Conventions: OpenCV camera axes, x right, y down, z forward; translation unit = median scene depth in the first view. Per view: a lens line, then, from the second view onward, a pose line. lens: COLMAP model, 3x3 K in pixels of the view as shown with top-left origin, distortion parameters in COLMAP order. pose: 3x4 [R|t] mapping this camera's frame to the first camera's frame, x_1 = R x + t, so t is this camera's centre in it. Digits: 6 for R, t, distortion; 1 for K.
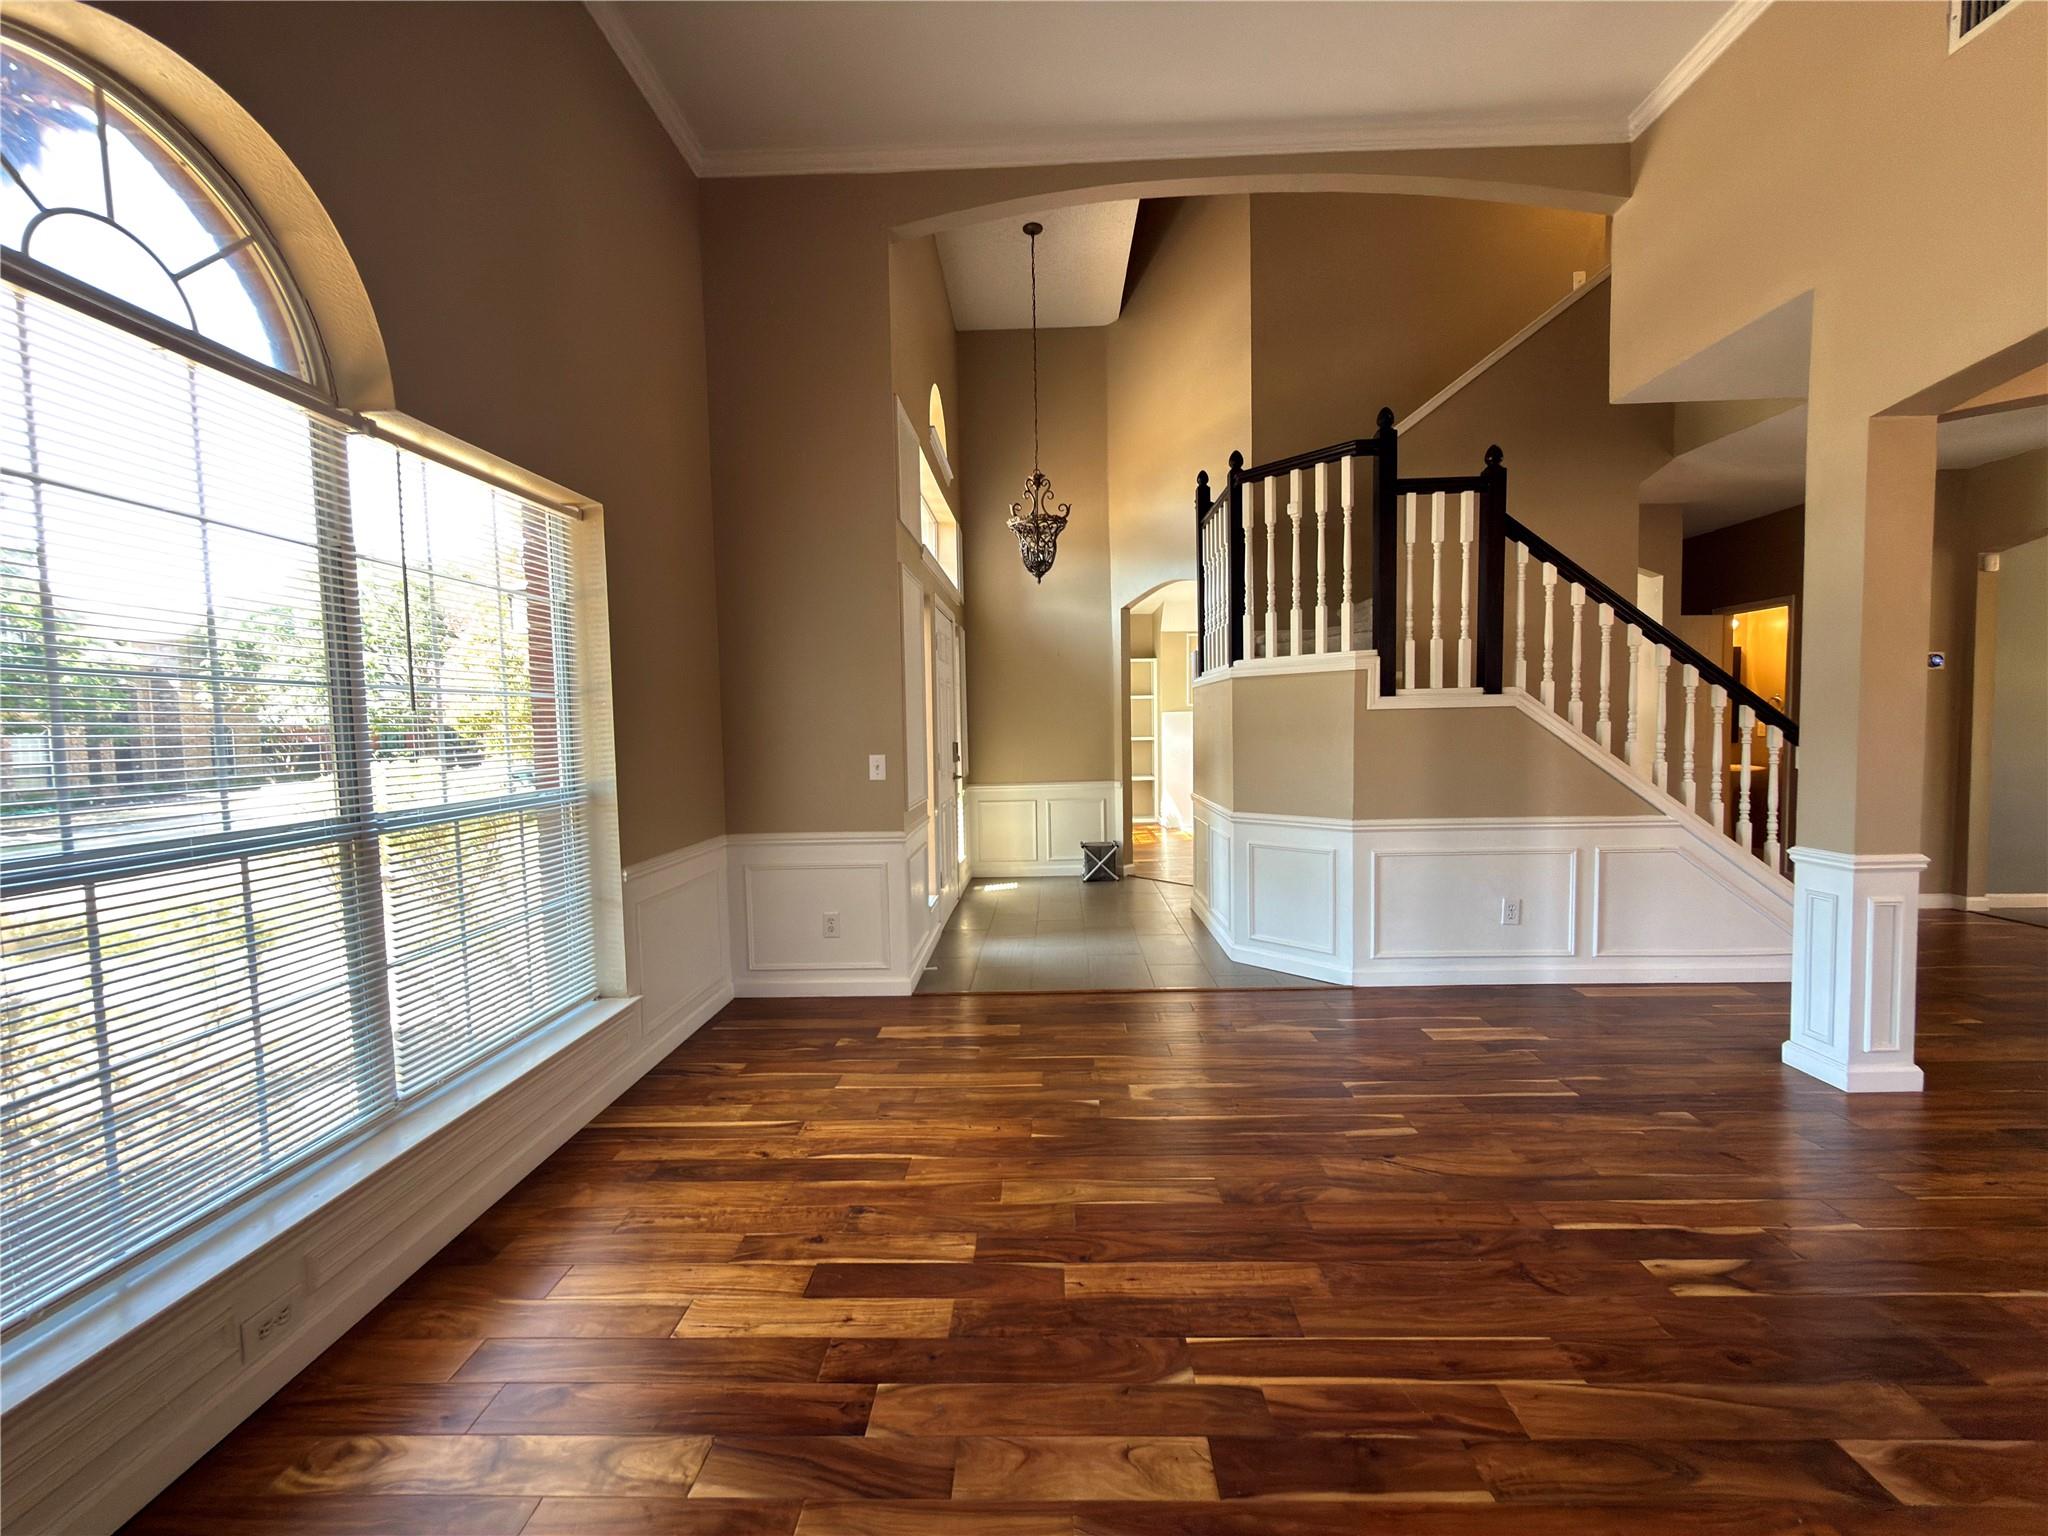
lens RADIAL K [[819.2, 0, 1026.6], [0, 819.2, 767.5], [0, 0, 1]] dist [-0.000462, 0.000741]
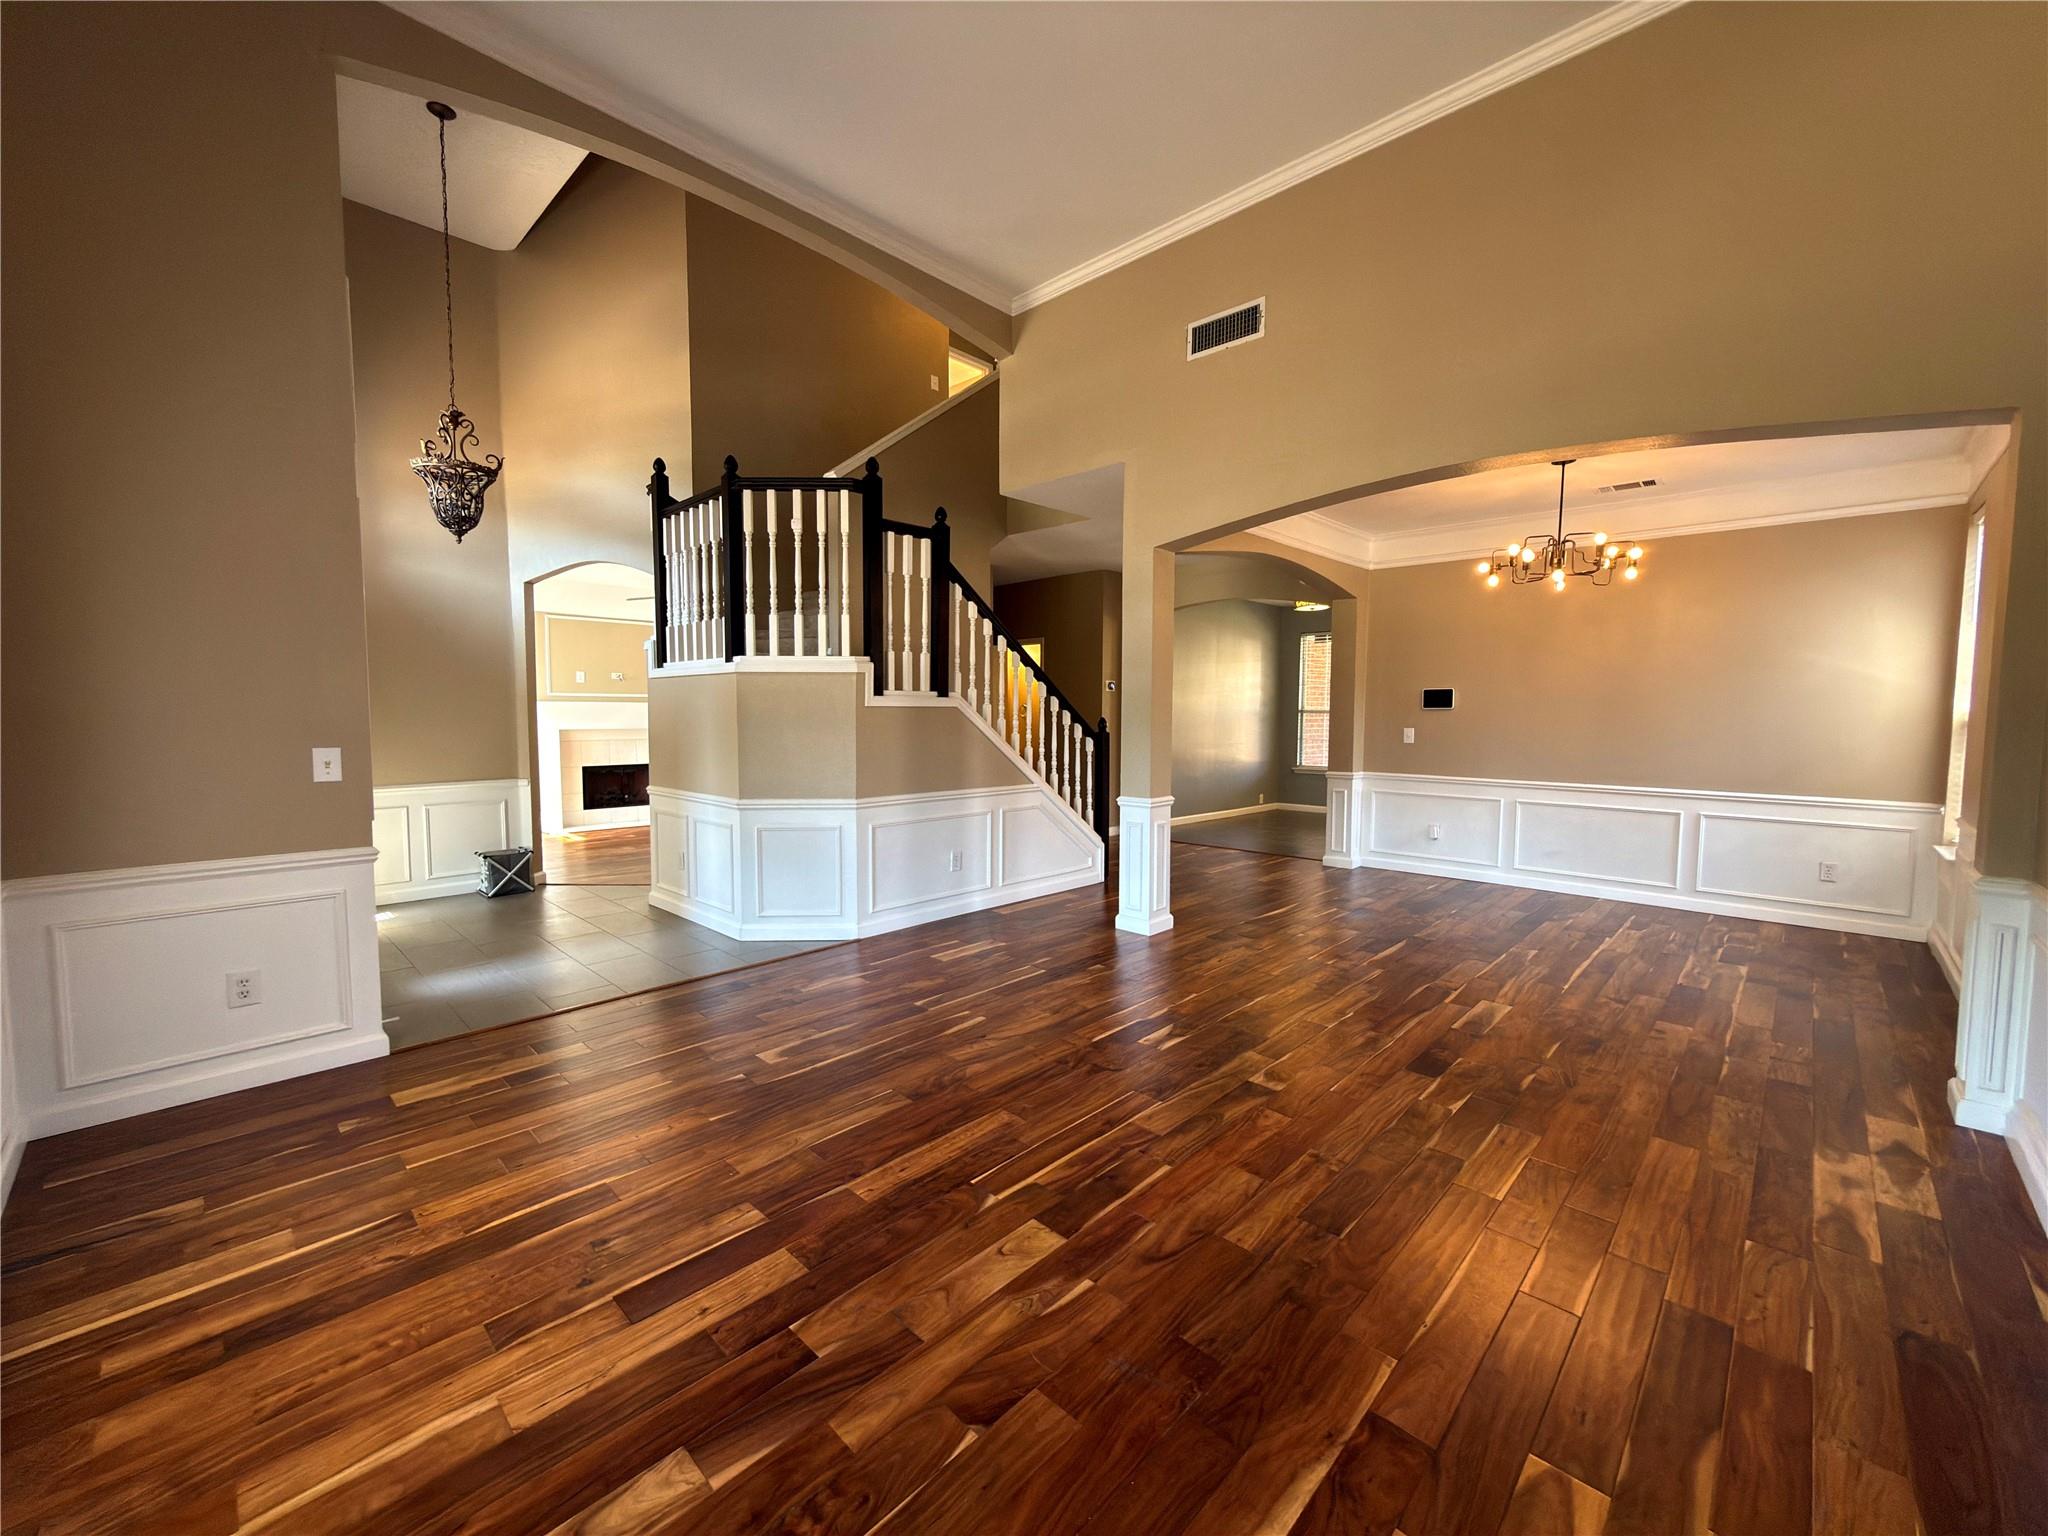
lens RADIAL K [[819.2, 0, 1027.6], [0, 819.2, 767.9], [0, 0, 1]] dist [-0.000462, 0.000741]
pose [[0.671646, -0.028083, 0.740340, -0.316551], [0.023855, 0.999583, 0.016275, 0.005883], [-0.740488, 0.006730, 0.672036, 0.019533]]
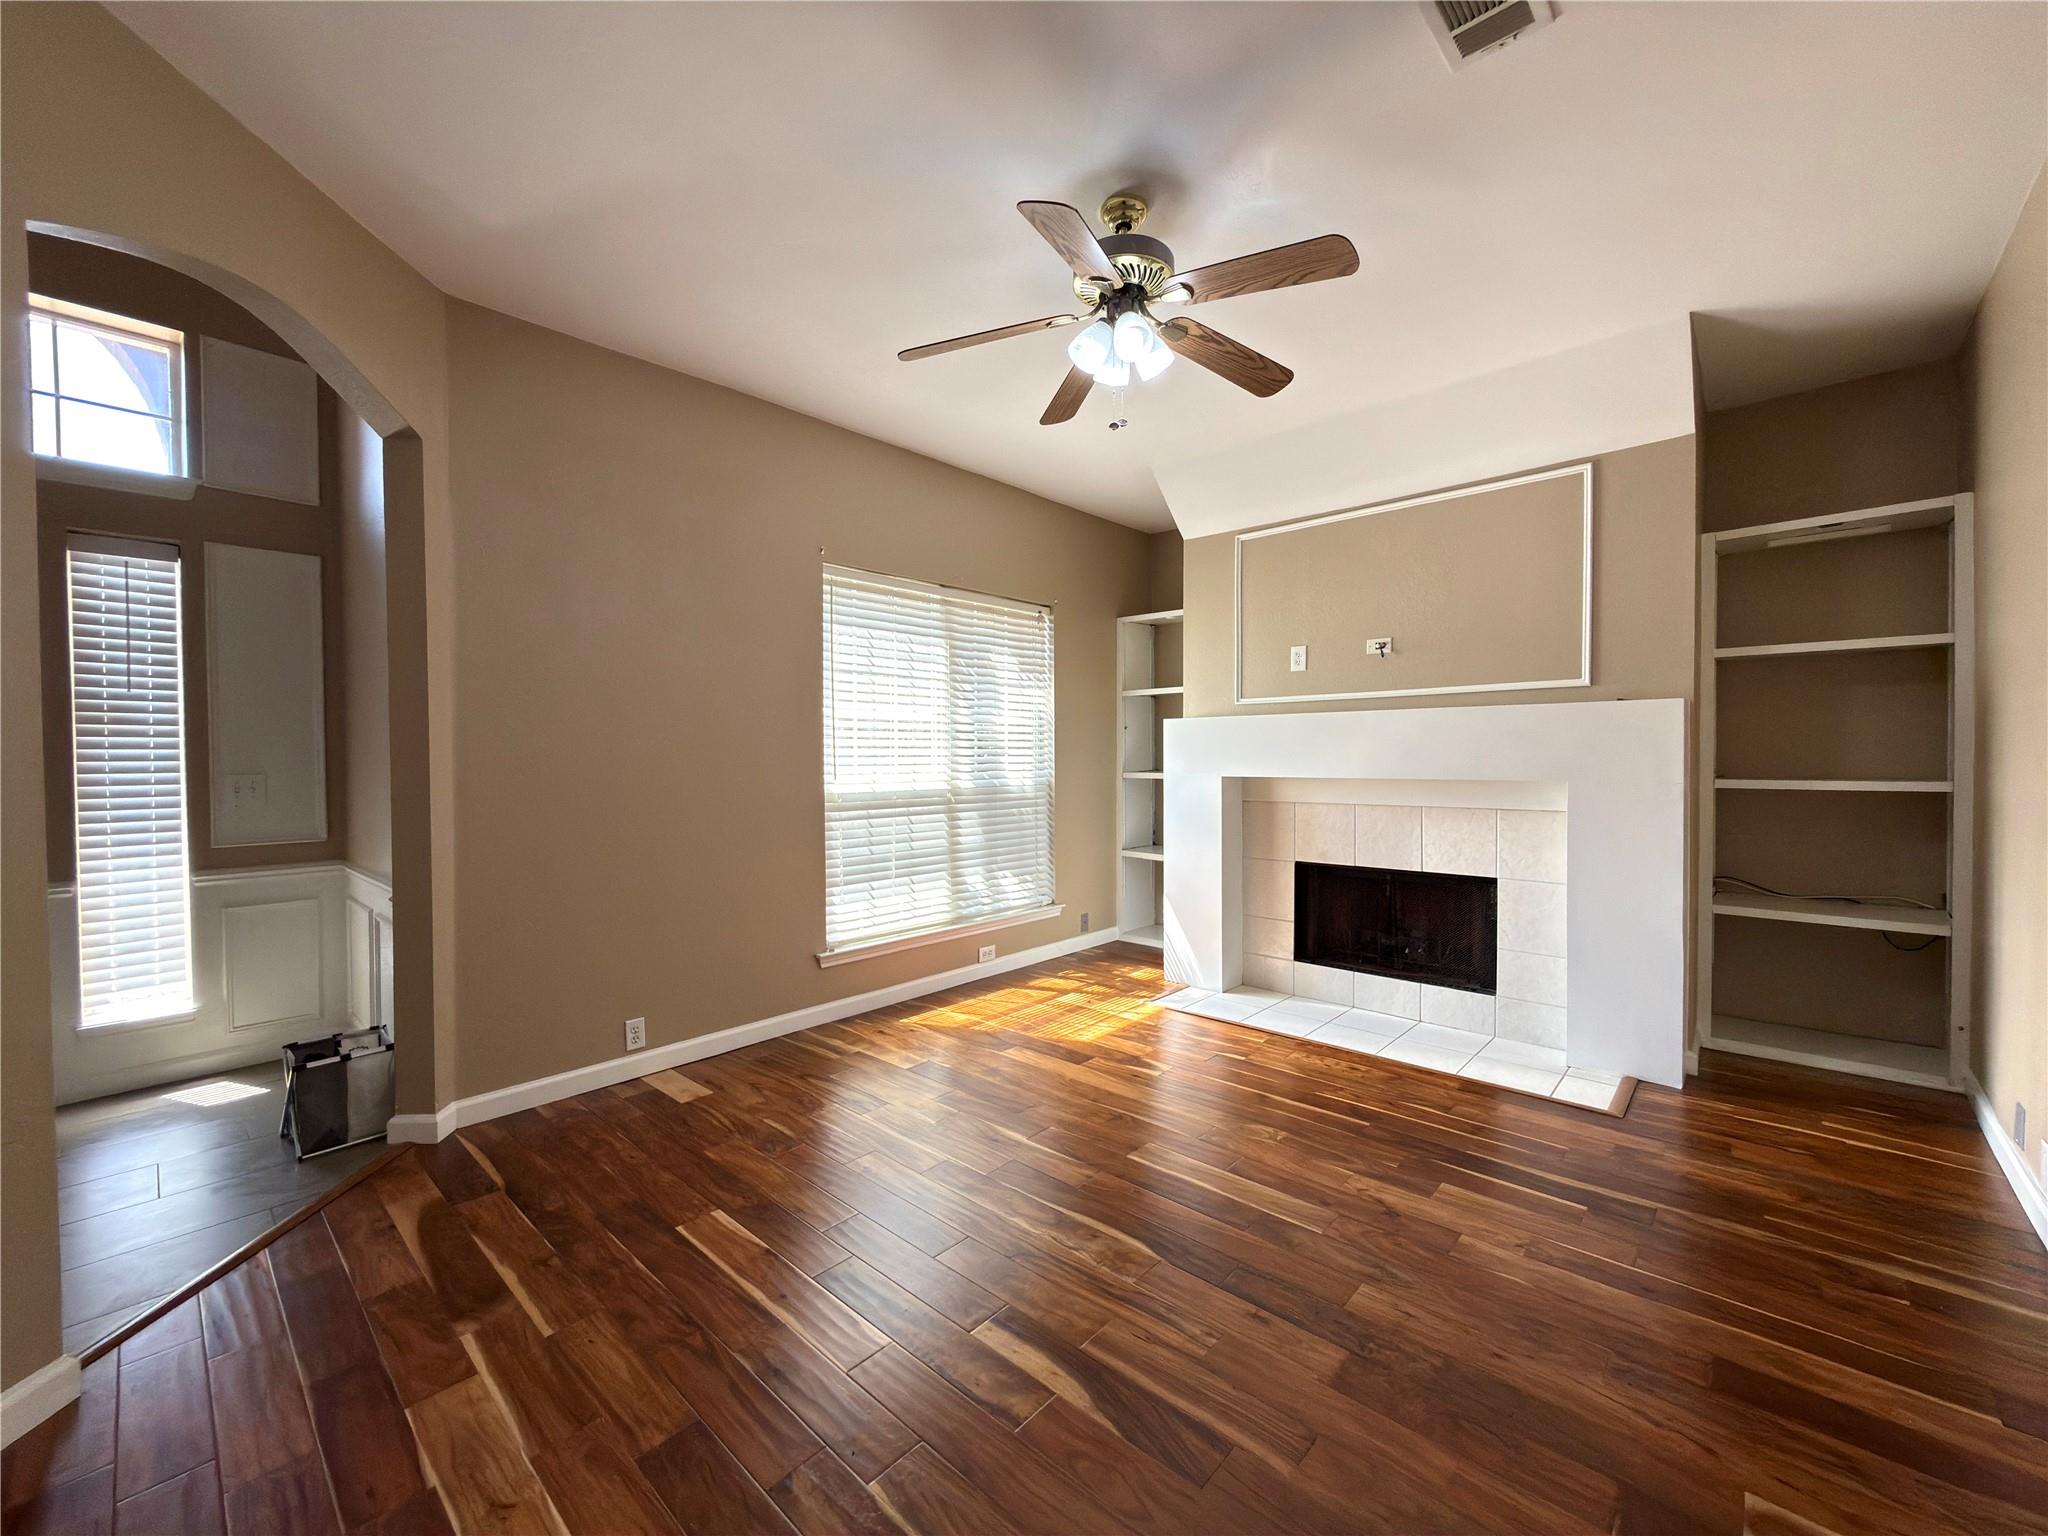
lens RADIAL K [[819.2, 0, 1028.7], [0, 819.2, 774.8], [0, 0, 1]] dist [-0.000462, 0.000741]
pose [[0.756938, 0.028984, -0.652844, 1.060759], [-0.051484, 0.998556, -0.015361, -0.071525], [0.651456, 0.045239, 0.757337, 1.620638]]
